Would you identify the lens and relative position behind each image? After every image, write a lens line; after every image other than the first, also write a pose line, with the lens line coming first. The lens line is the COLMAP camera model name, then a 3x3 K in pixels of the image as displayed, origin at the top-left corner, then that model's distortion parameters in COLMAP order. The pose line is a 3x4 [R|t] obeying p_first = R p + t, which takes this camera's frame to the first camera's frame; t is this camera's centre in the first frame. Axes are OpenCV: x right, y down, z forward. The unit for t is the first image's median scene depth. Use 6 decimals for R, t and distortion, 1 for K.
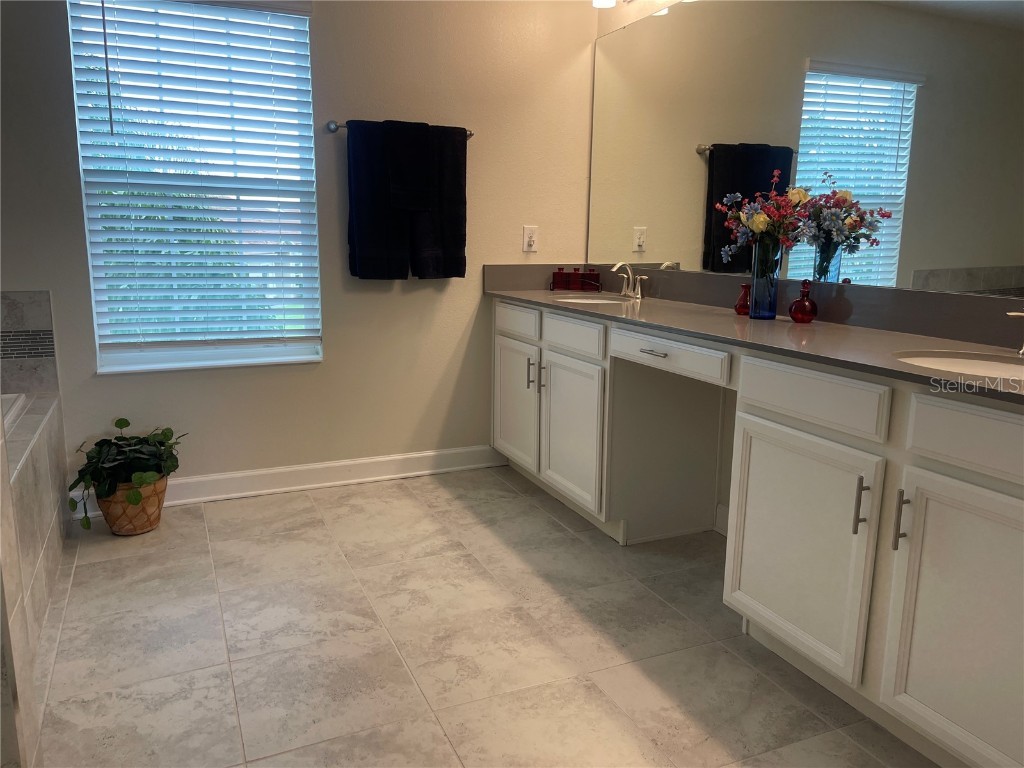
lens RADIAL K [[774.9, 0, 511.5], [0, 774.9, 376.4], [0, 0, 1]] dist [0.066287, -0.086811]
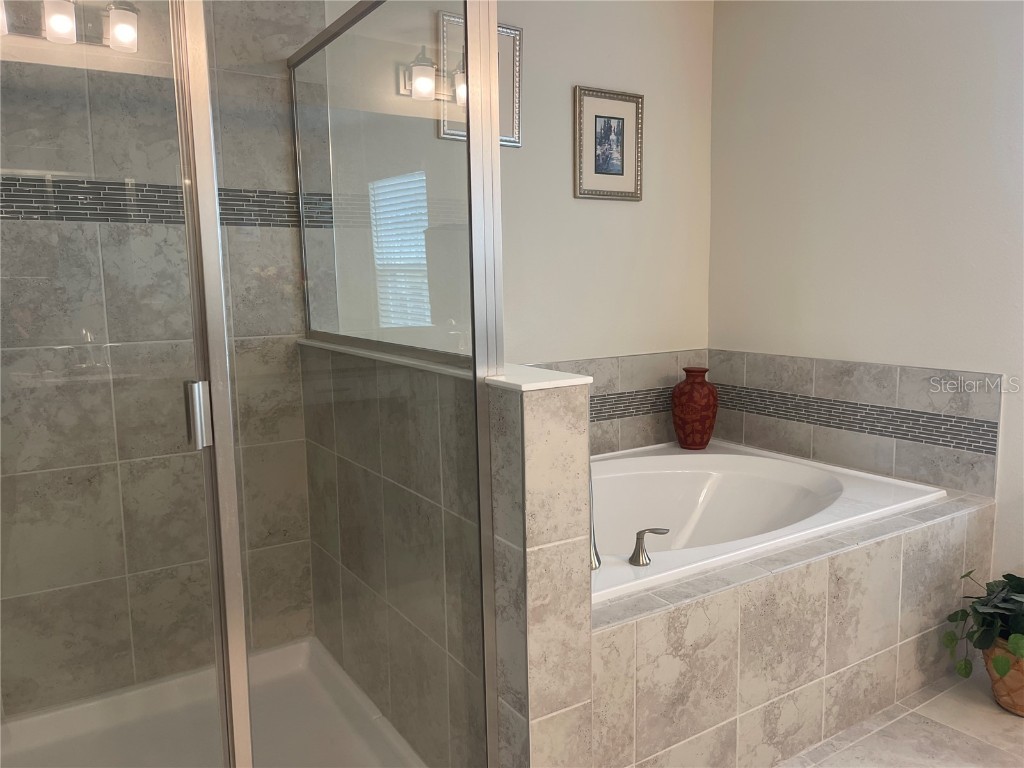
lens RADIAL K [[774.9, 0, 511.5], [0, 774.9, 376.4], [0, 0, 1]] dist [0.066287, -0.086811]
pose [[0.151315, 0.107739, -0.982597, 0.122374], [-0.166864, 0.982561, 0.082039, -0.082759], [0.974300, 0.151546, 0.166654, 0.341692]]
